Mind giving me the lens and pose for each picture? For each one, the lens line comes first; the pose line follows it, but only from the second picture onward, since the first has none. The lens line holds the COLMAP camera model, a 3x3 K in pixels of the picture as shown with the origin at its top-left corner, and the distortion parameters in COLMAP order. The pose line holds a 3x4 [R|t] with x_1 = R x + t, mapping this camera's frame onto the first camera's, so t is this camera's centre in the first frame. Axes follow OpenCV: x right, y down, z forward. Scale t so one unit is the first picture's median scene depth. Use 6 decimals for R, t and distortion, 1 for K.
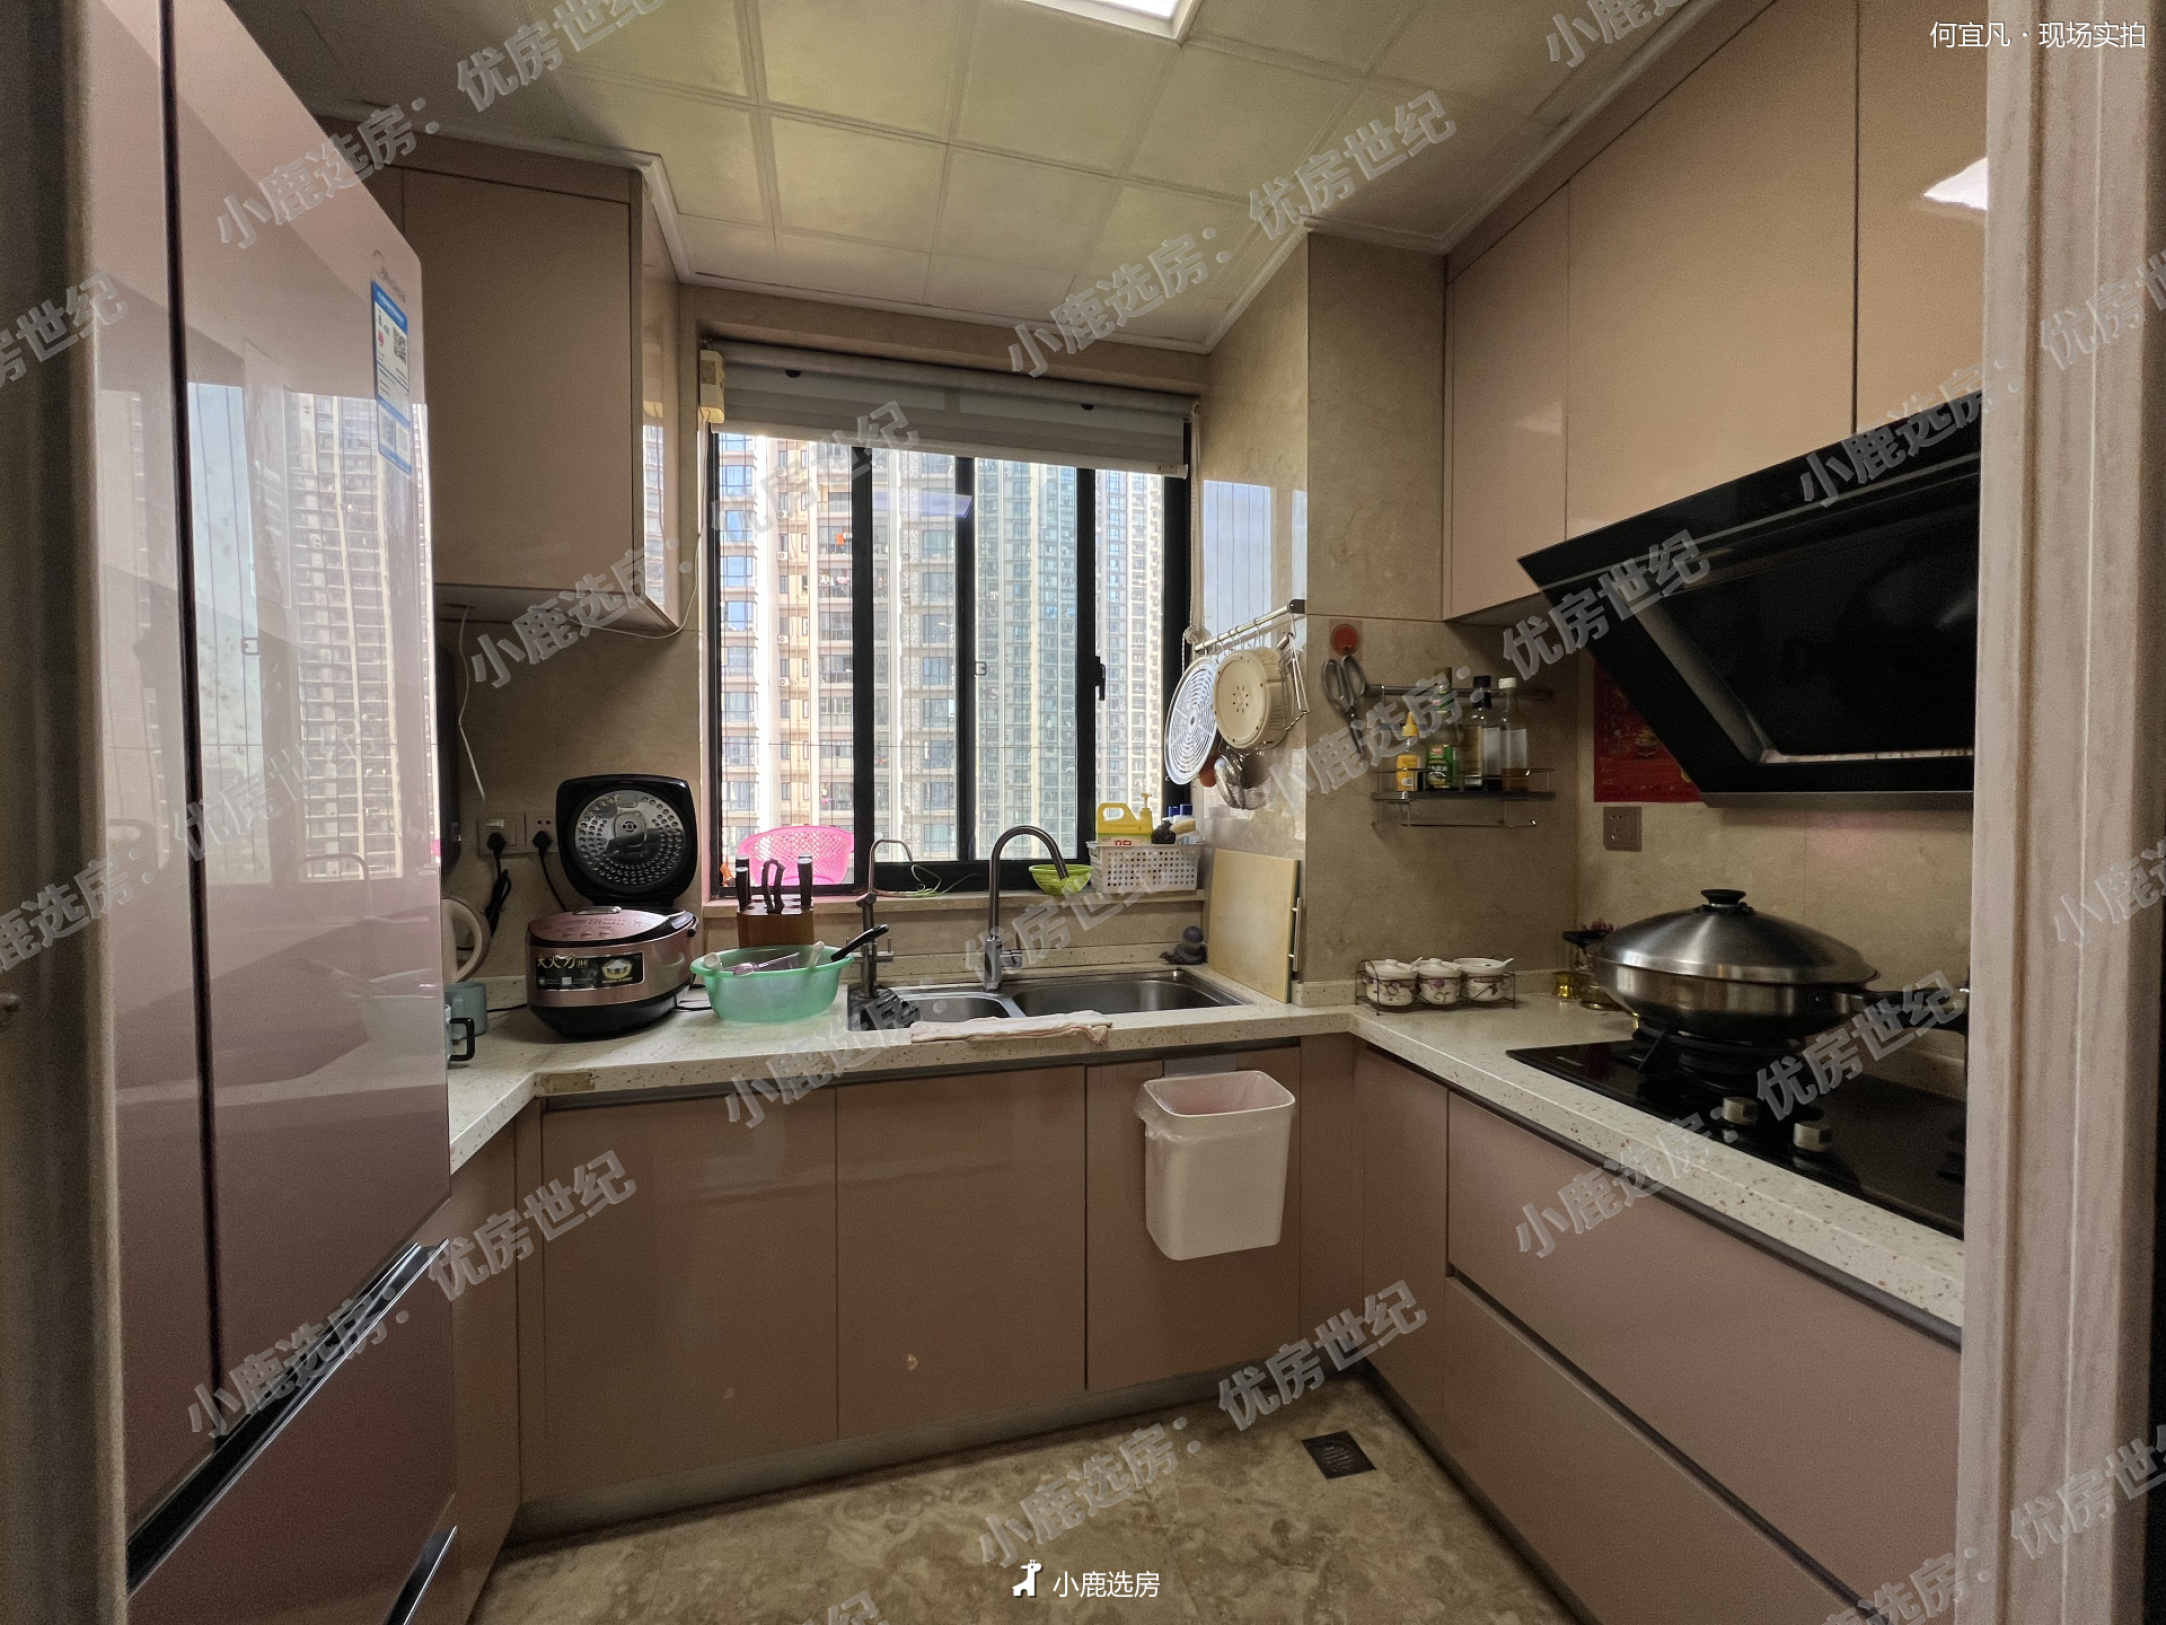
lens RADIAL K [[862.4, 0, 1076.0], [0, 862.4, 816.7], [0, 0, 1]] dist [0.001311, 0.000085]
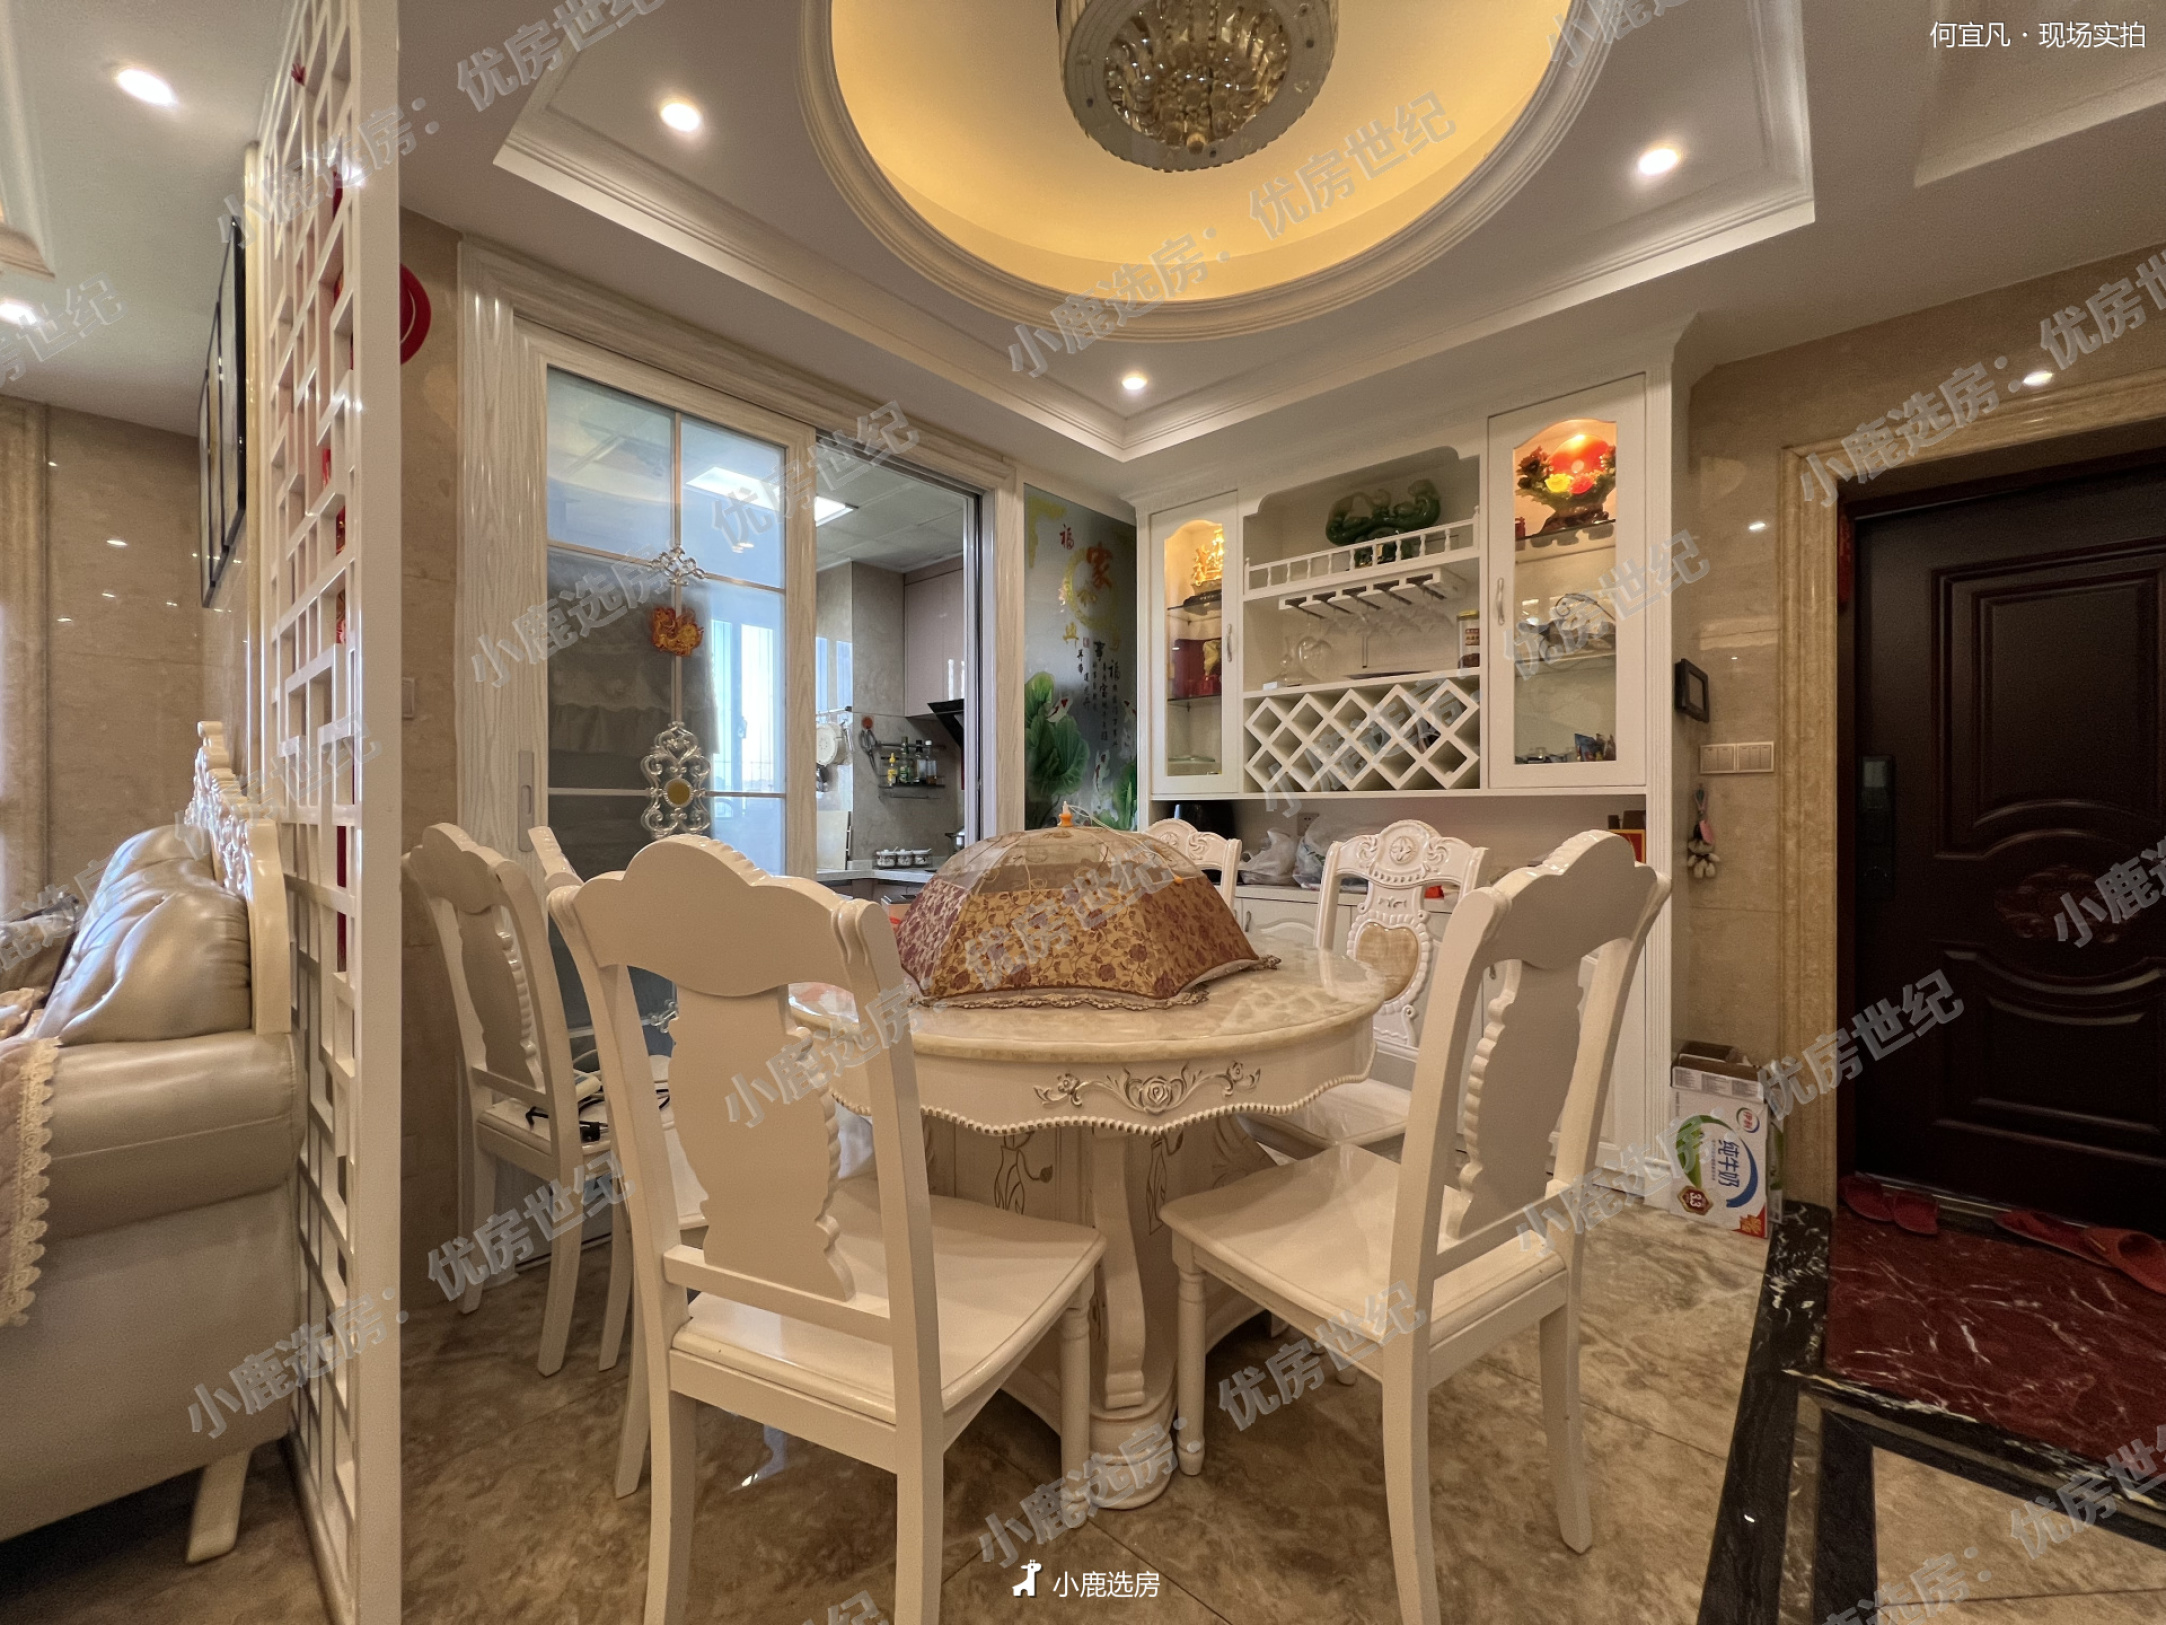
lens RADIAL K [[862.4, 0, 1084.2], [0, 862.4, 813.8], [0, 0, 1]] dist [0.001311, 0.000085]
pose [[0.839795, -0.002933, 0.542896, -0.519641], [0.013549, 0.999787, -0.015556, 0.106015], [-0.542735, 0.020420, 0.839656, -1.439944]]
